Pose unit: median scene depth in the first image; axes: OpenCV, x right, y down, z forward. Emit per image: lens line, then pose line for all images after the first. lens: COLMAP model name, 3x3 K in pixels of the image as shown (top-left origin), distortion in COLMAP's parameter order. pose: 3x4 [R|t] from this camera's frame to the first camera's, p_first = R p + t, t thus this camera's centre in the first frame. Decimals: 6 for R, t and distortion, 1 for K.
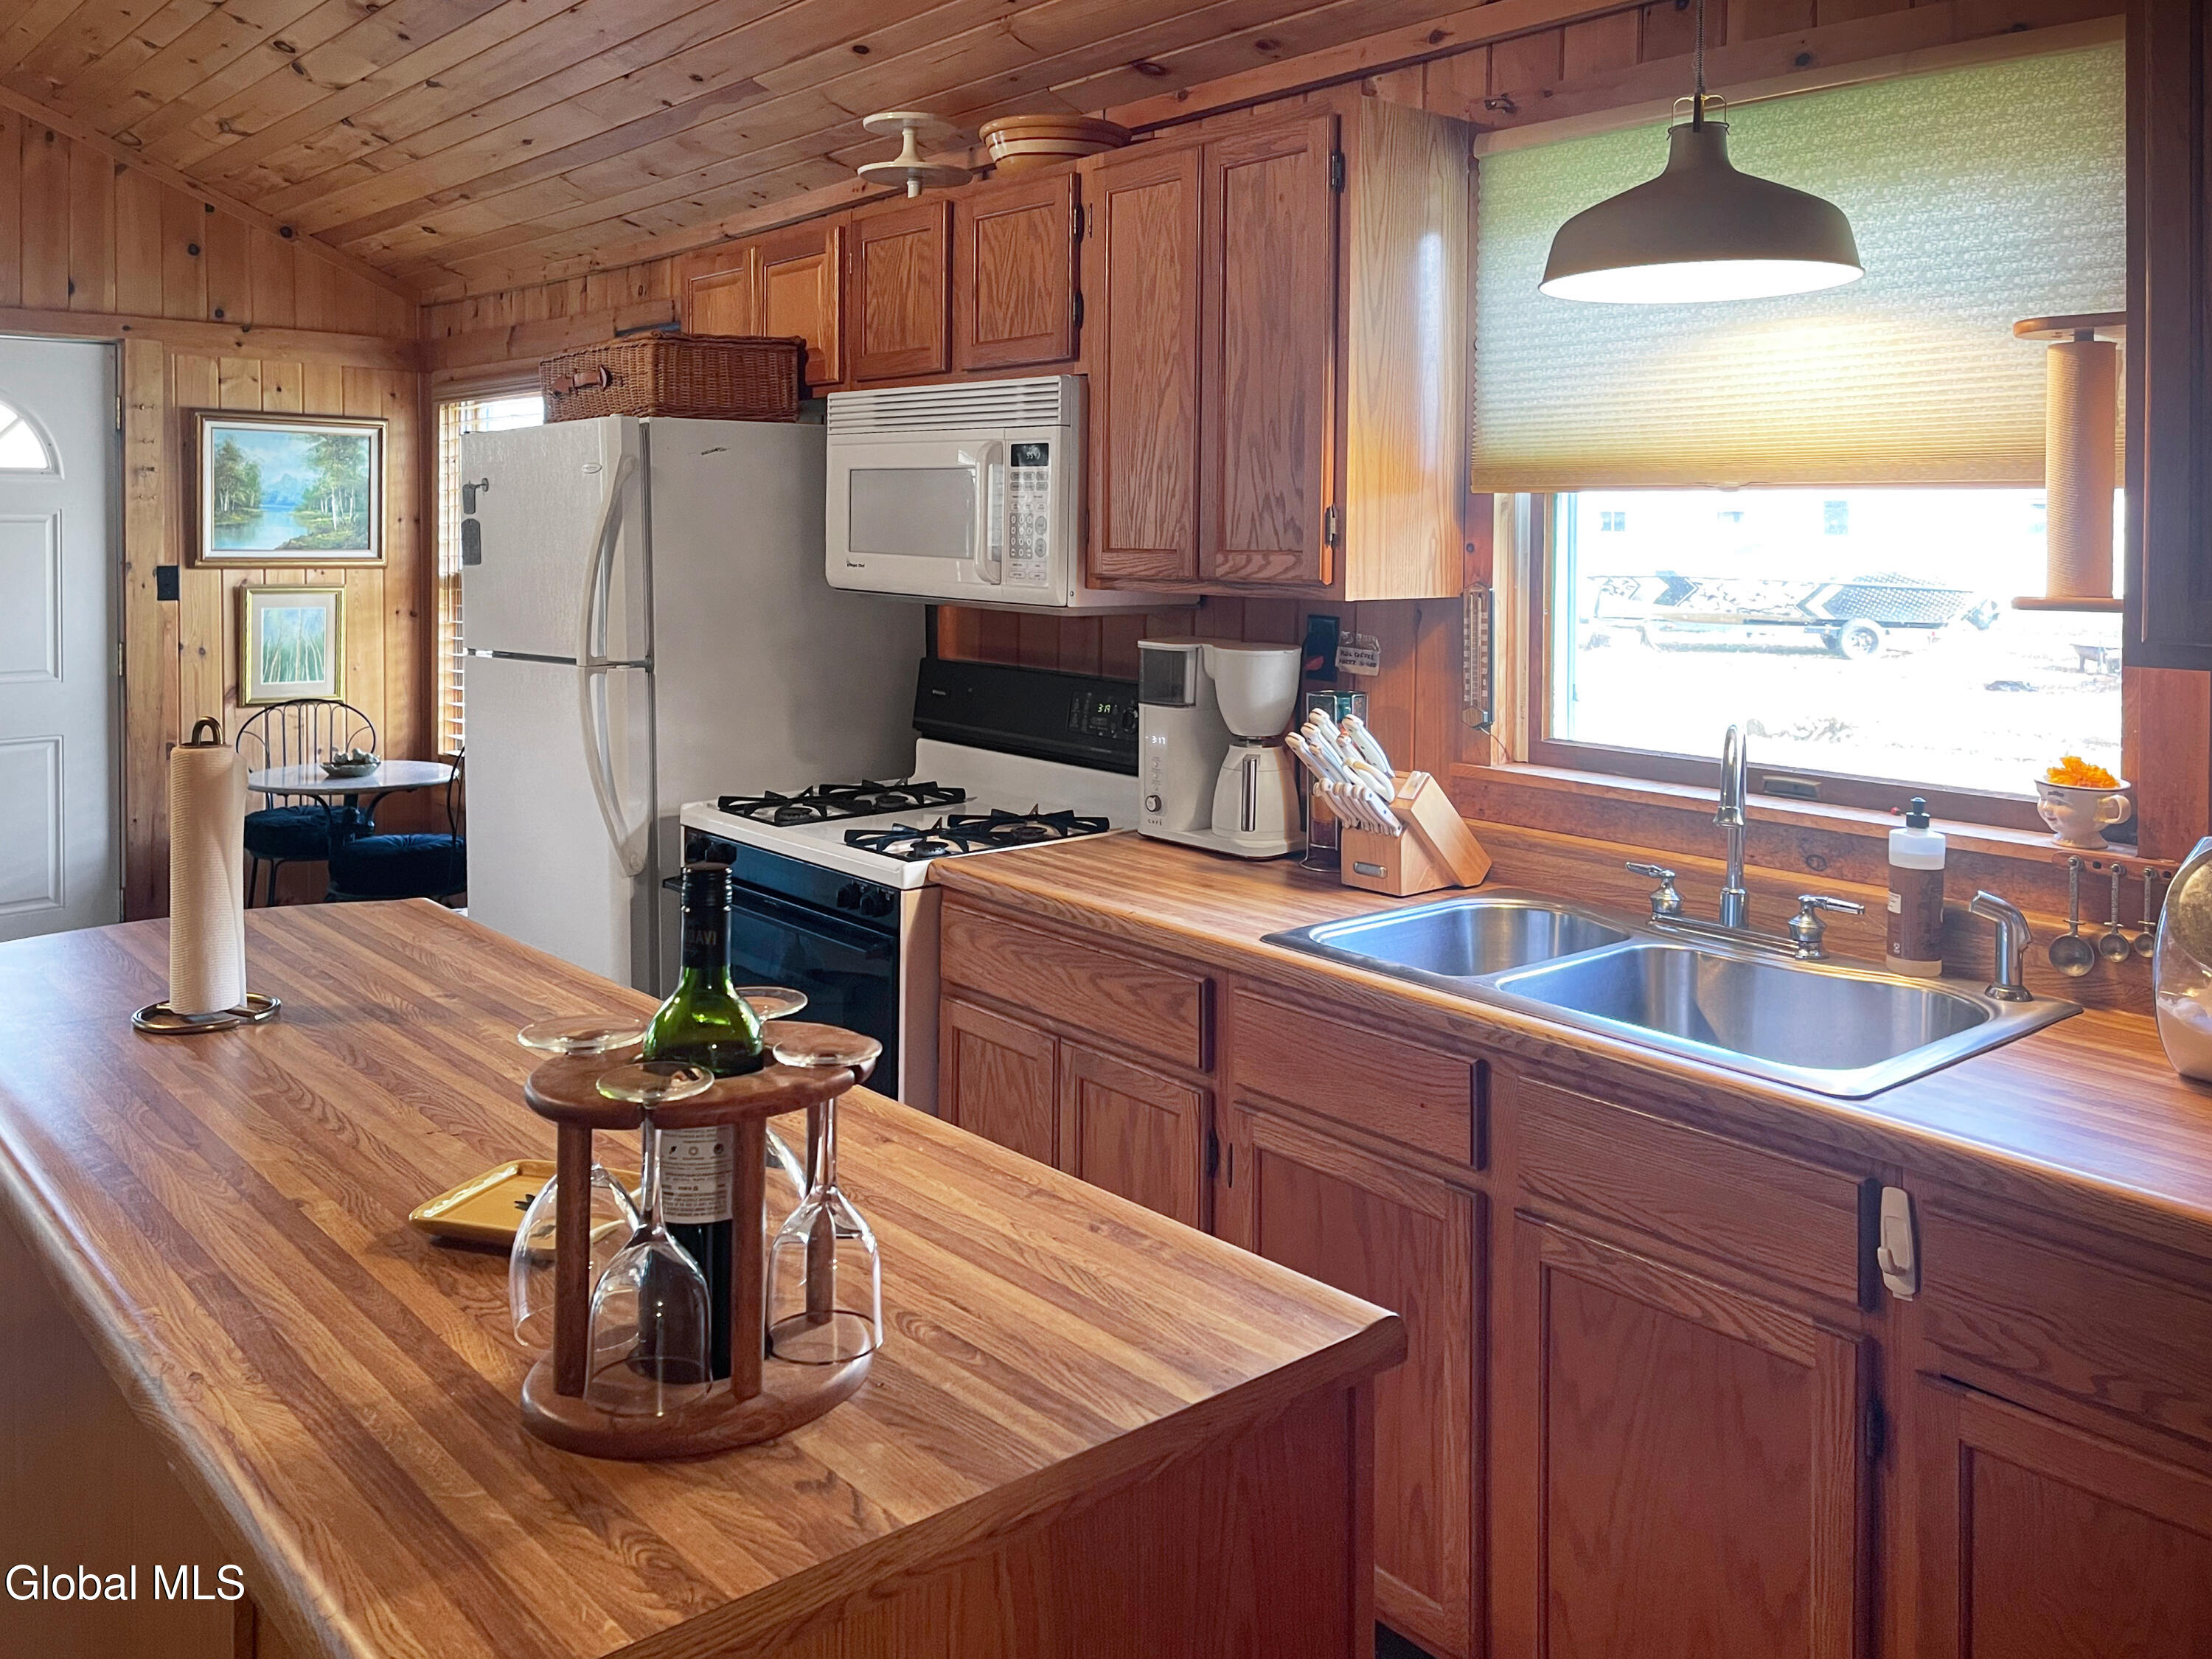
lens RADIAL K [[1764.3, 0, 1088.6], [0, 1764.3, 558.5], [0, 0, 1]] dist [0.041047, -0.041672]
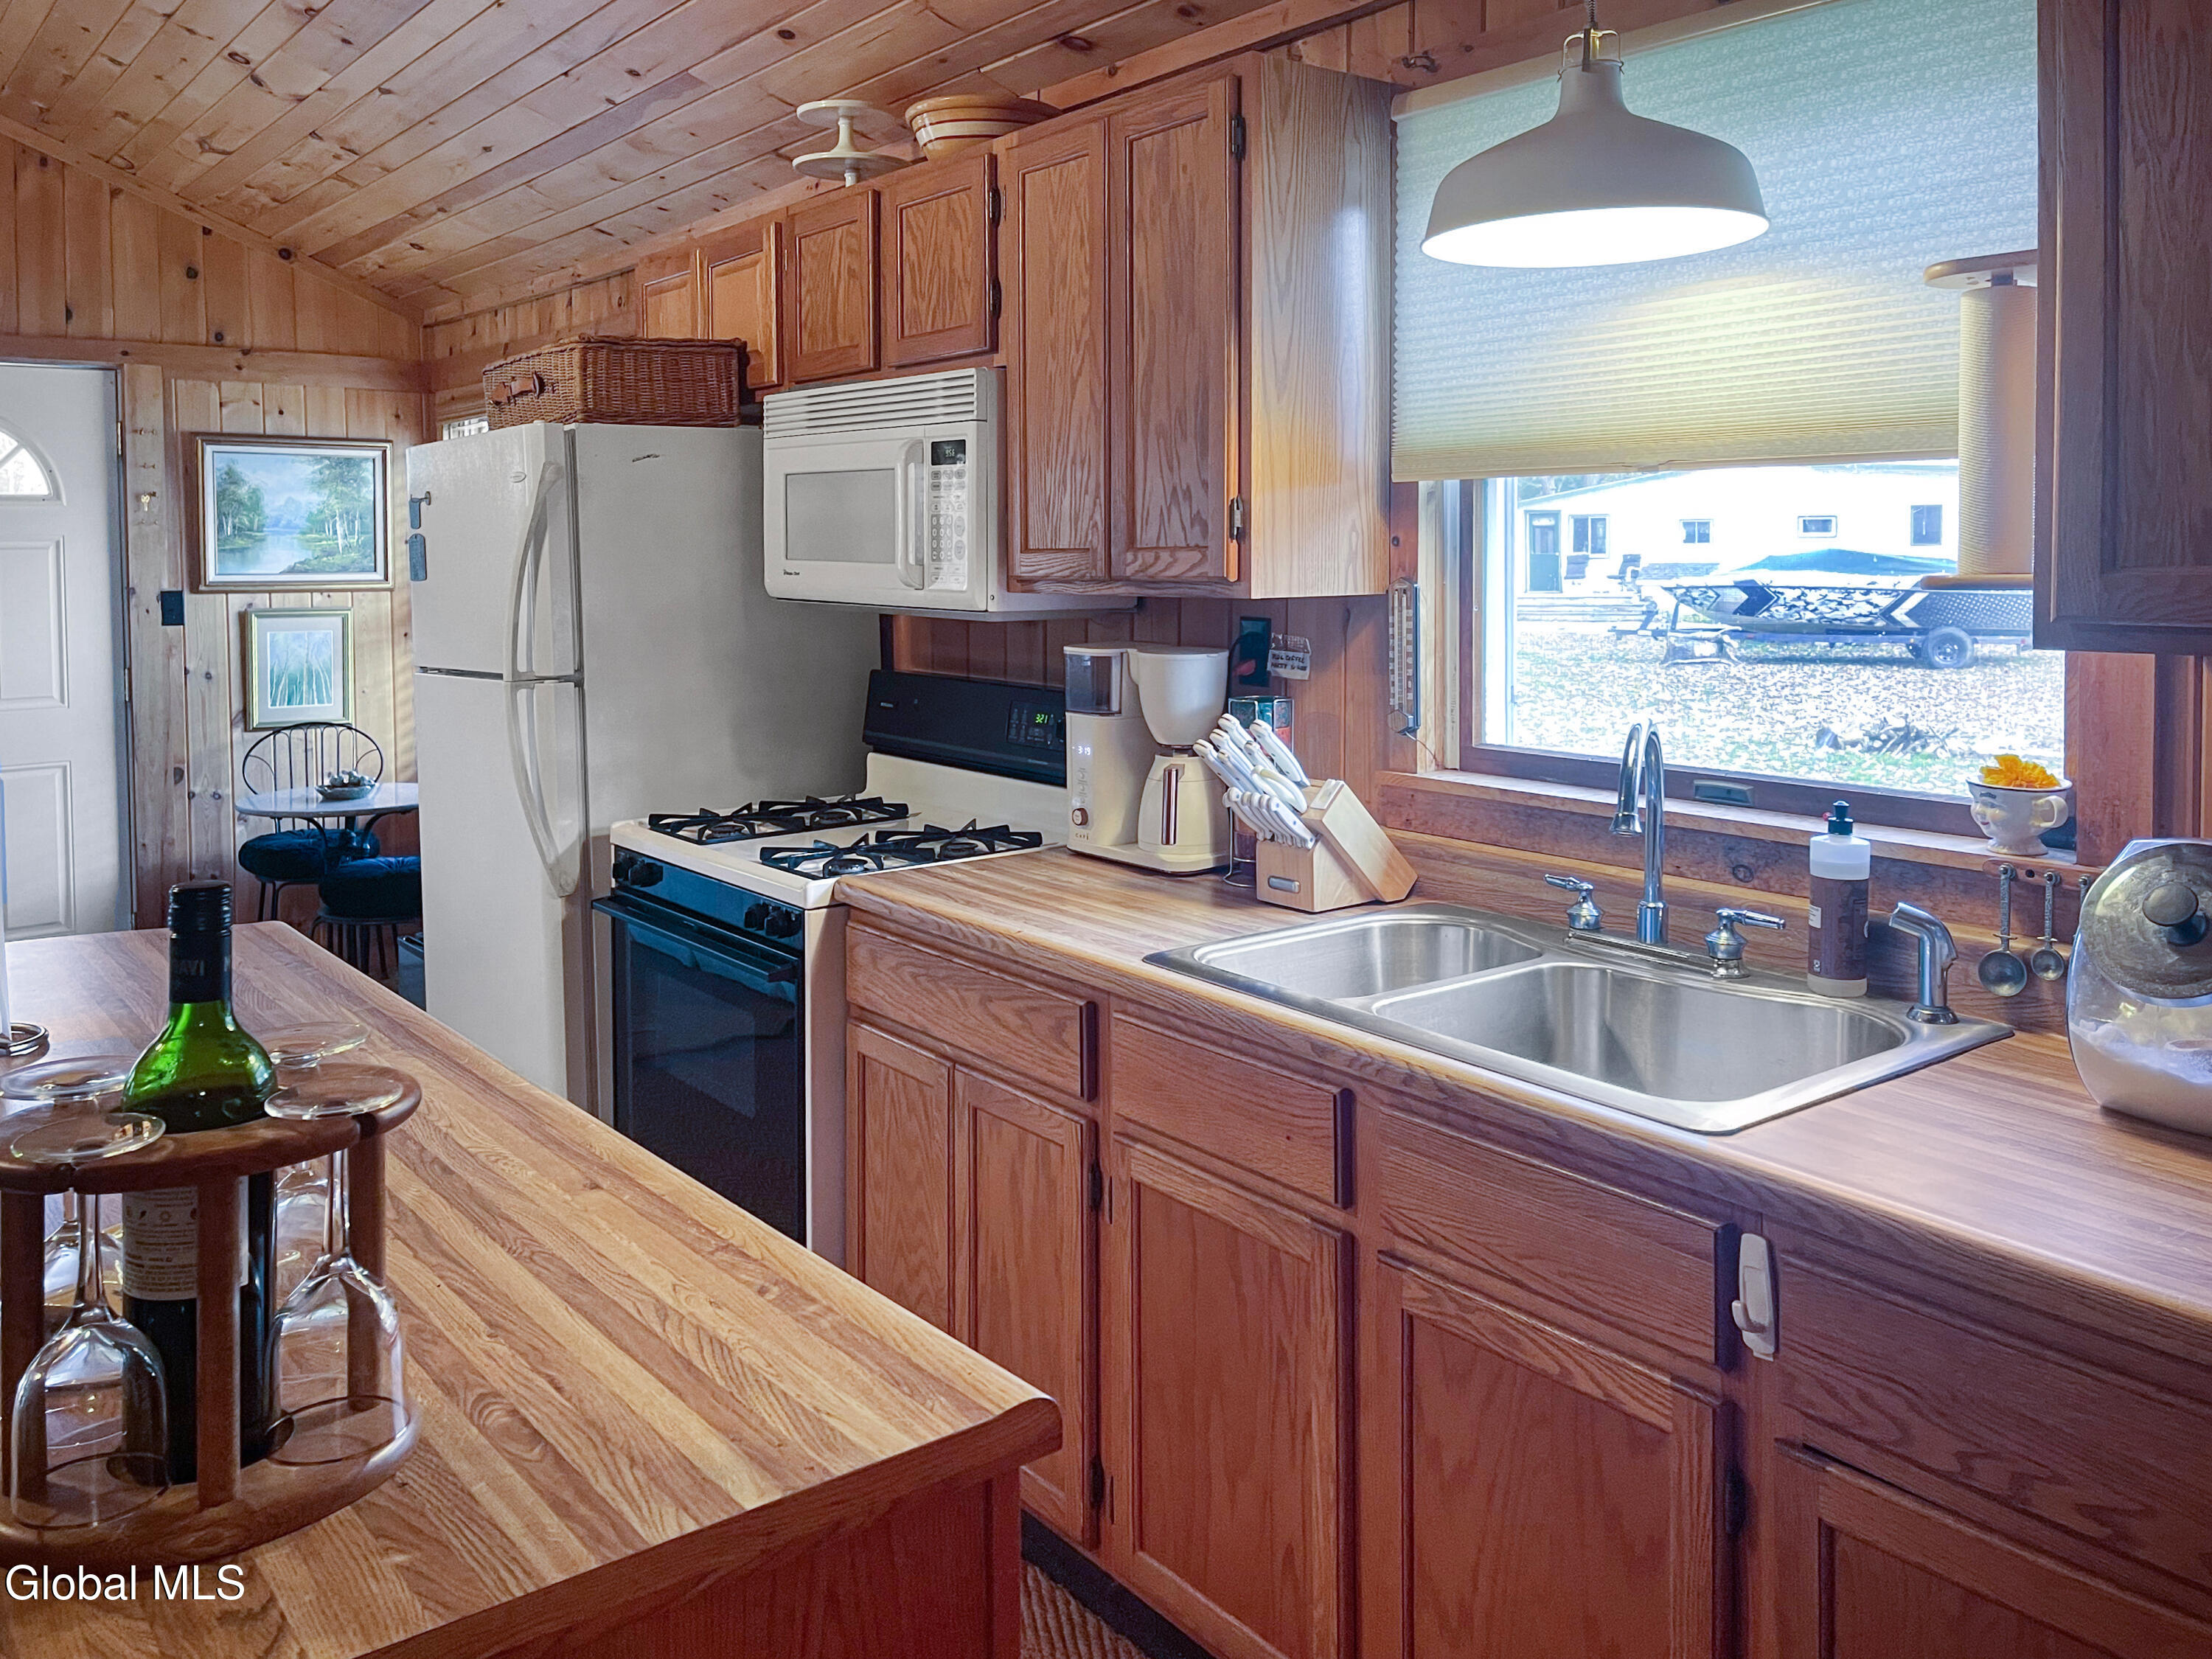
lens RADIAL K [[1764.3, 0, 1086.7], [0, 1764.3, 610.6], [0, 0, 1]] dist [0.041047, -0.041672]
pose [[0.998969, -0.013816, -0.043241, 0.084652], [0.014603, 0.999733, 0.017927, 0.010626], [0.042982, -0.018540, 0.998904, 0.053456]]
